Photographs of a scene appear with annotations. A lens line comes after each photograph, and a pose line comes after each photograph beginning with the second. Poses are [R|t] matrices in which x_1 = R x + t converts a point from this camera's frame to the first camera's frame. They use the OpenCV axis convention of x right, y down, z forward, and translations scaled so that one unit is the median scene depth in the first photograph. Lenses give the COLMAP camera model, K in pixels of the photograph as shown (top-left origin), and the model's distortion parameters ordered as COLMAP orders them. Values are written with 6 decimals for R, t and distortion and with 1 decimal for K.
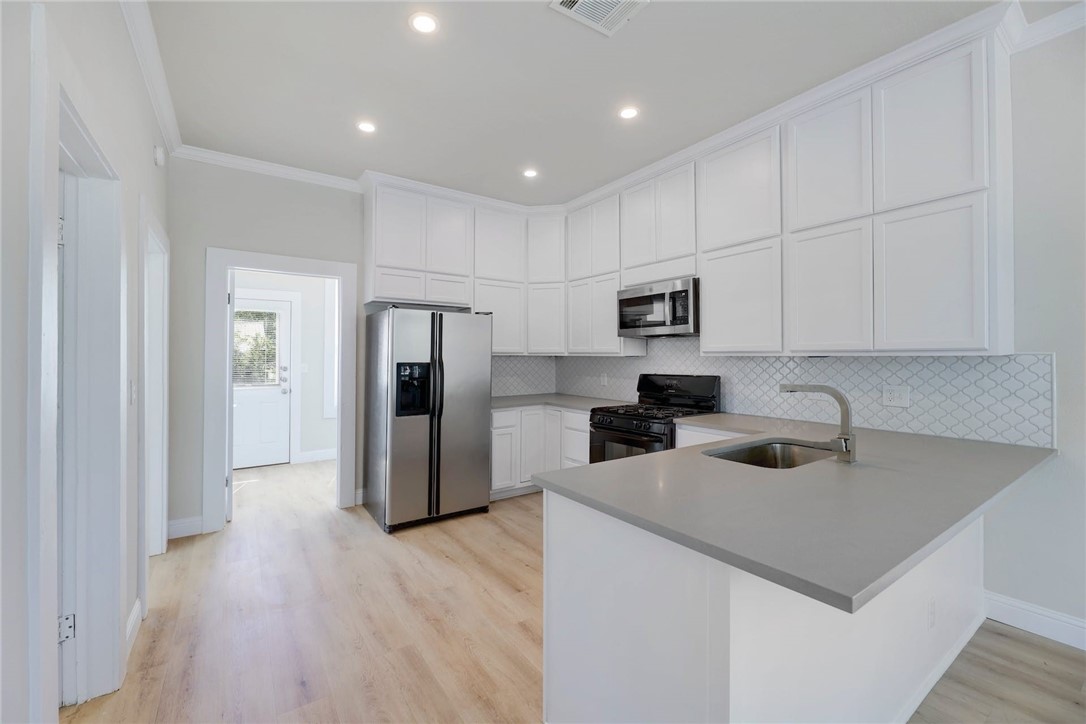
lens RADIAL K [[440.1, 0, 542.9], [0, 440.1, 352.8], [0, 0, 1]] dist [-0.001461, -0.000187]
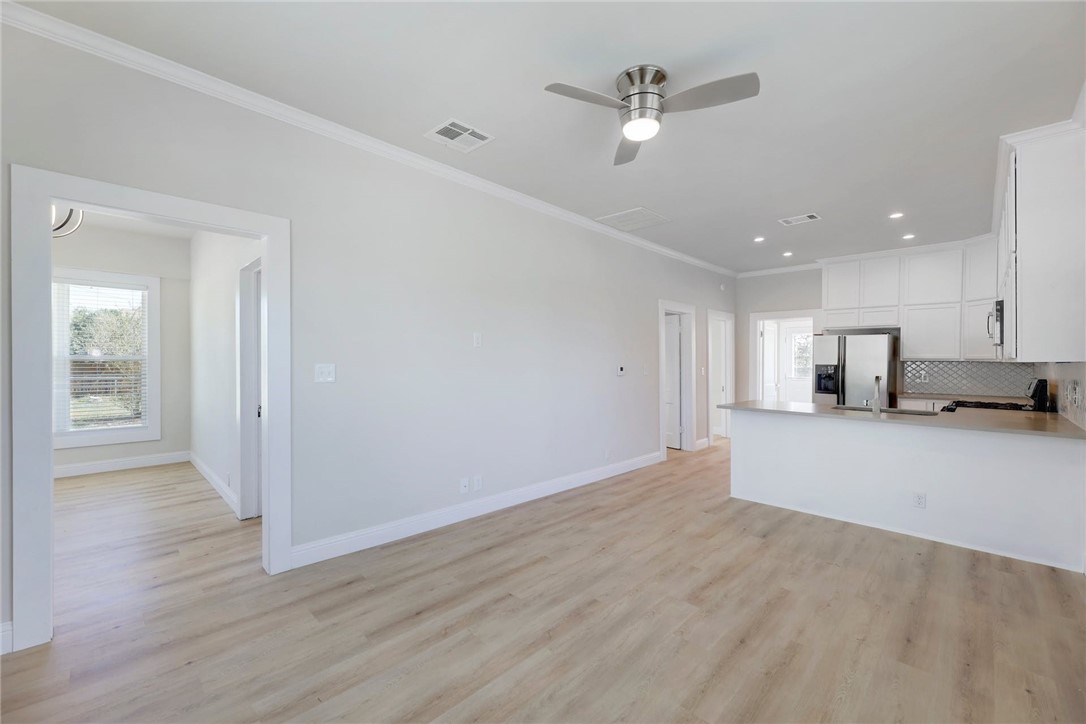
lens RADIAL K [[440.4, 0, 543.0], [0, 440.4, 362.0], [0, 0, 1]] dist [0.000028, -0.000072]
pose [[0.172615, 0.004589, -0.984979, 1.288839], [0.008010, 0.999950, 0.006062, -0.009724], [0.984957, -0.008936, 0.172569, -0.473525]]
